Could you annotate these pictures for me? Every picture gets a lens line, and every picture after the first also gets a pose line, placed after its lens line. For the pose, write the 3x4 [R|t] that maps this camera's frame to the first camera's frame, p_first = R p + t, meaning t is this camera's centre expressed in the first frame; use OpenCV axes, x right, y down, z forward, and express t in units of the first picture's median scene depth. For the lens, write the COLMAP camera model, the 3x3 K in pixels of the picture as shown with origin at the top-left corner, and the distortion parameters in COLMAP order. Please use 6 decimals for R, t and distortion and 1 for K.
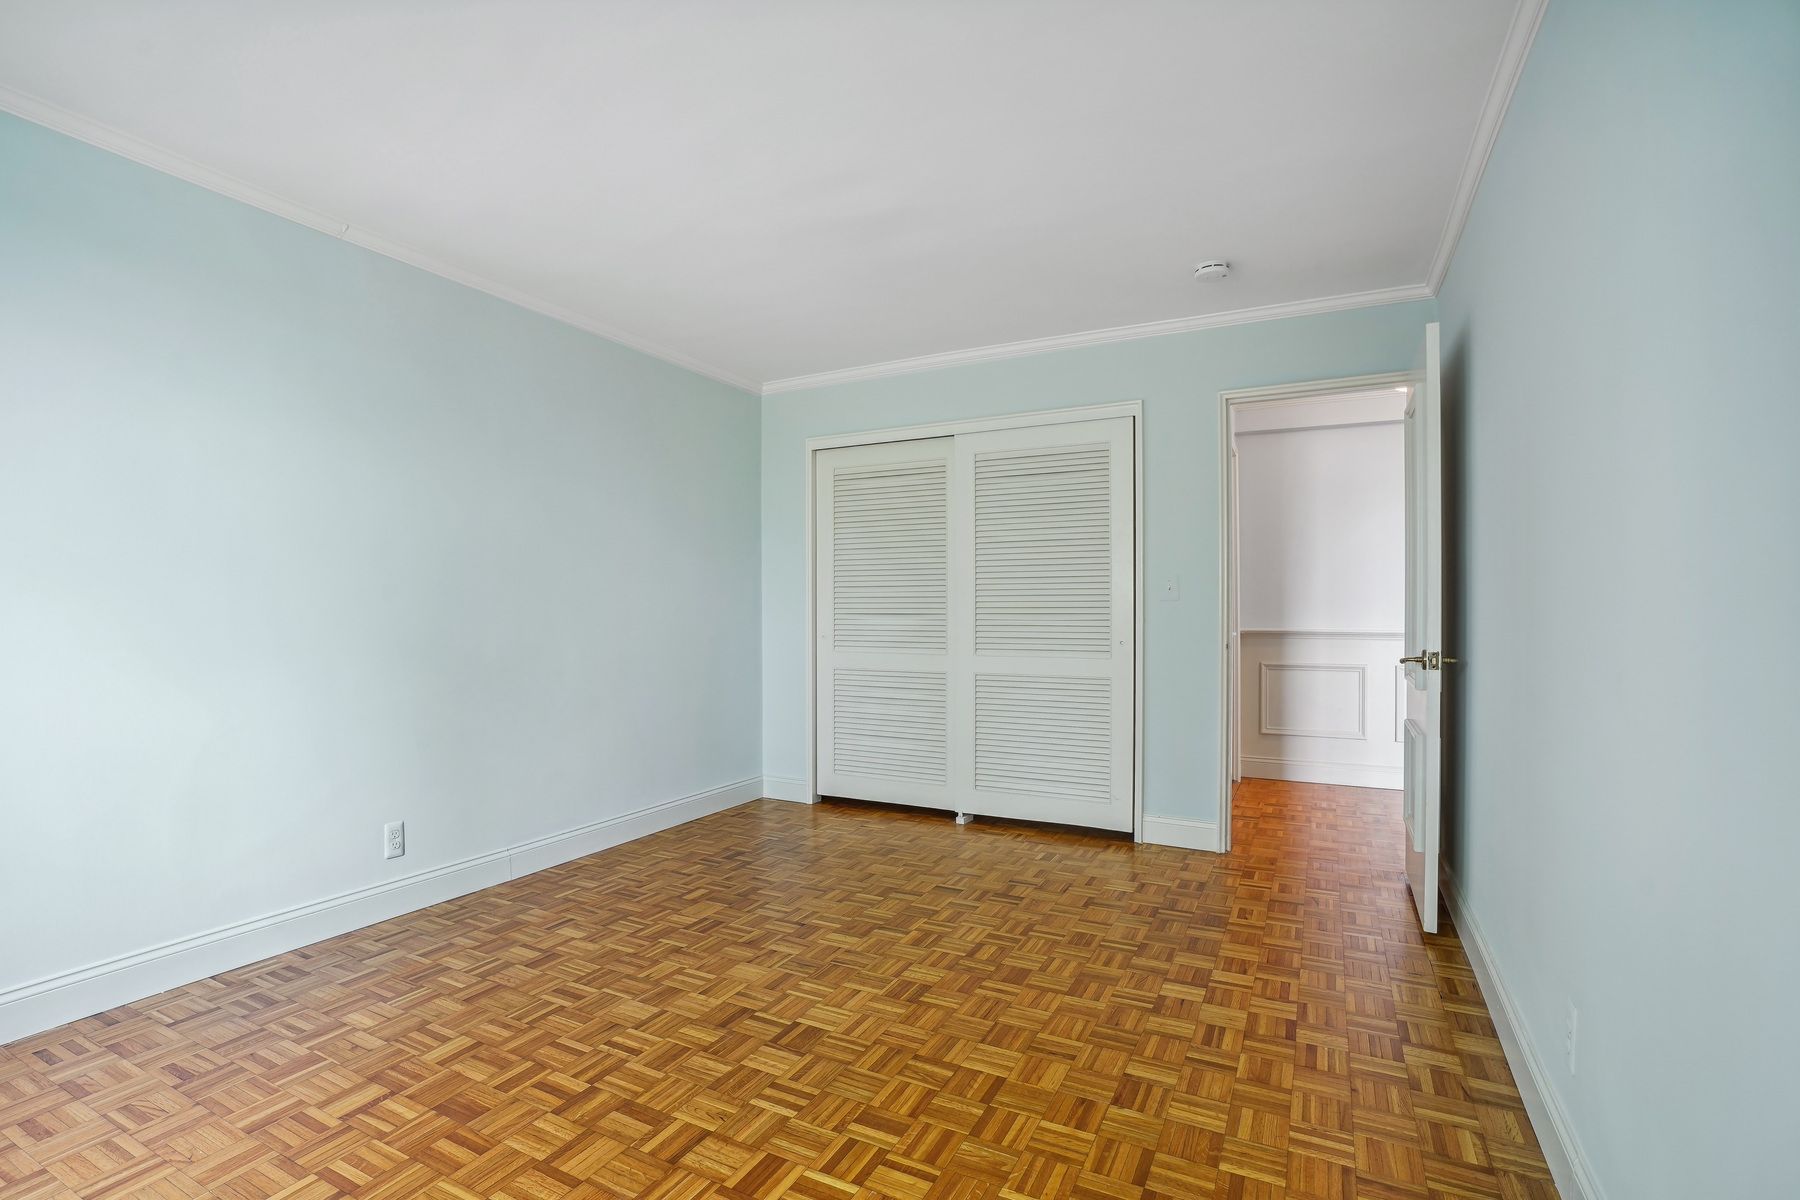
lens RADIAL K [[830.6, 0, 892.0], [0, 830.6, 612.3], [0, 0, 1]] dist [-0.056636, 0.025301]
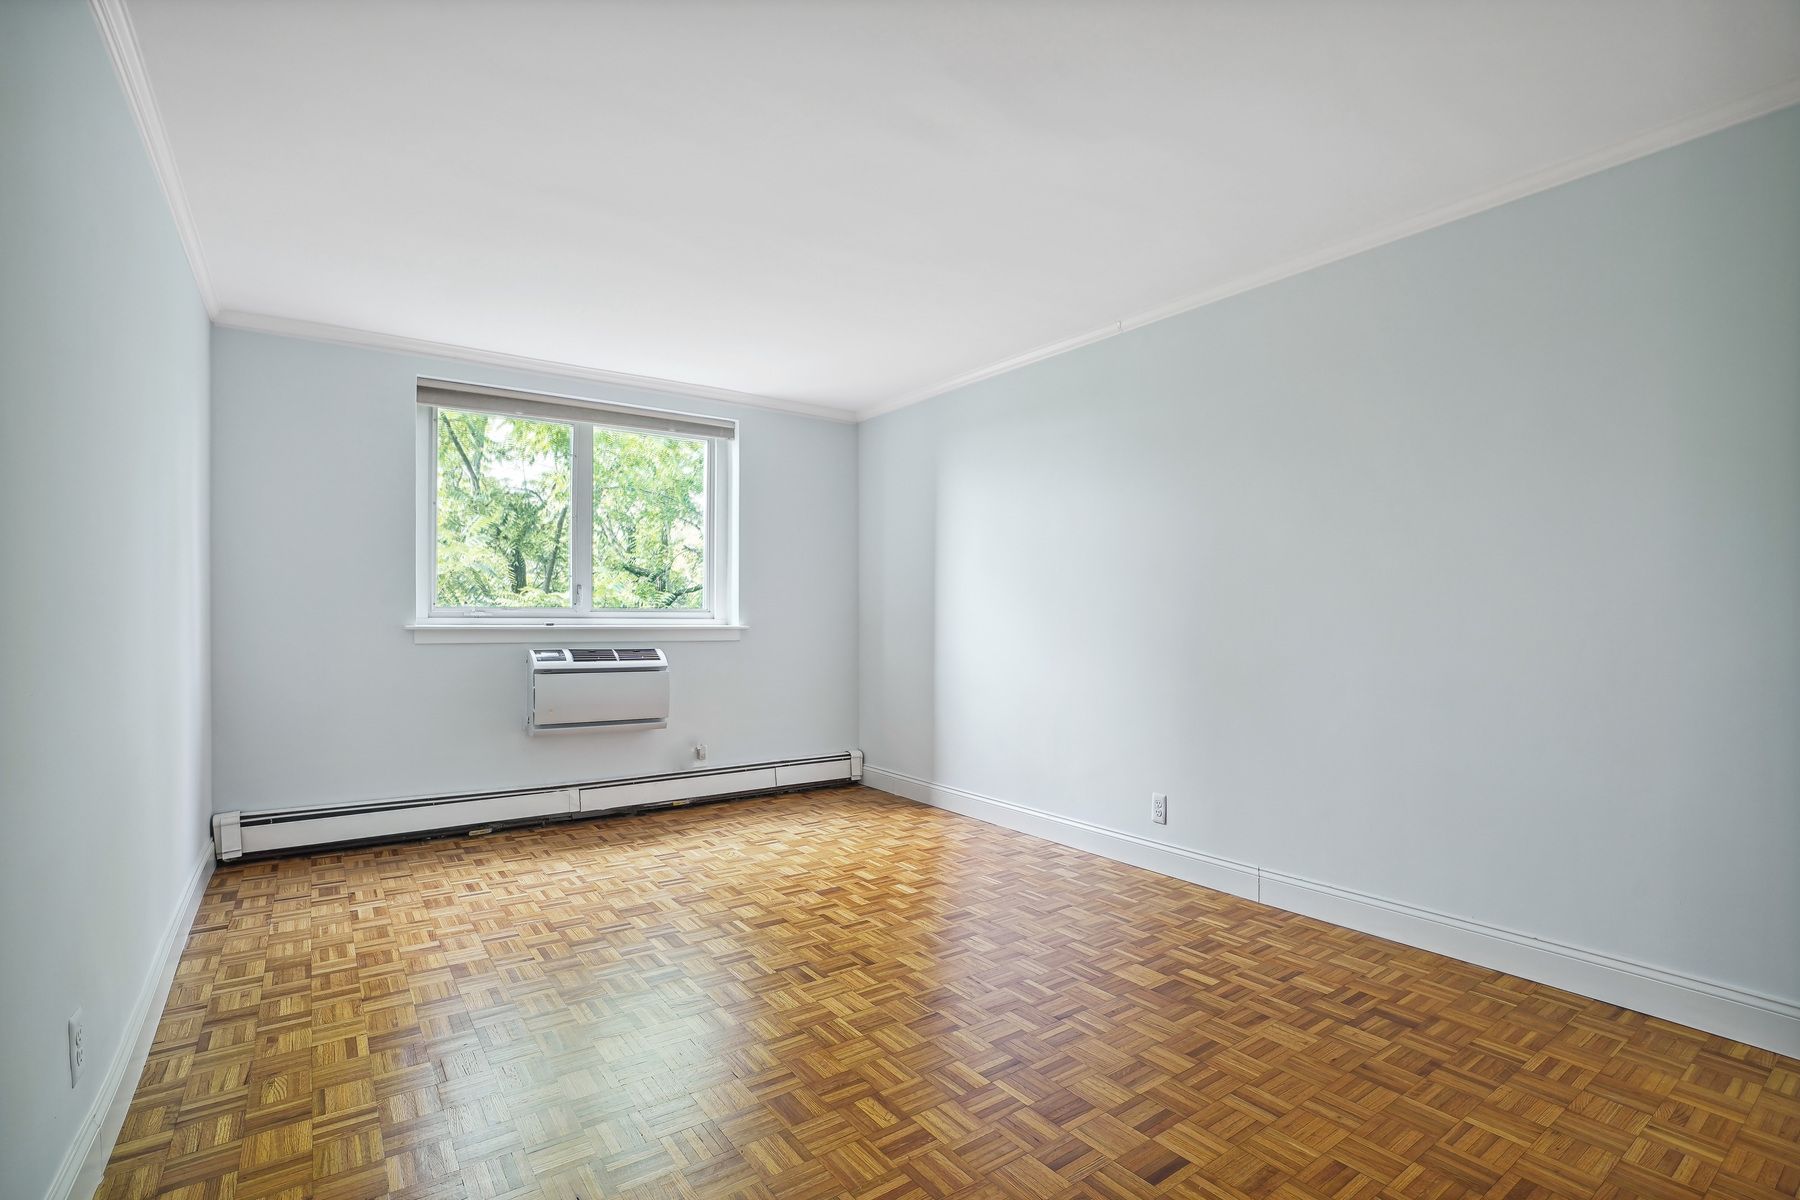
lens RADIAL K [[830.6, 0, 892.0], [0, 830.6, 612.3], [0, 0, 1]] dist [-0.056636, 0.025301]
pose [[-0.449614, -0.005681, -0.893205, 0.627734], [-0.002319, 0.999984, -0.005193, -0.002448], [0.893220, -0.000264, -0.449620, 1.146746]]
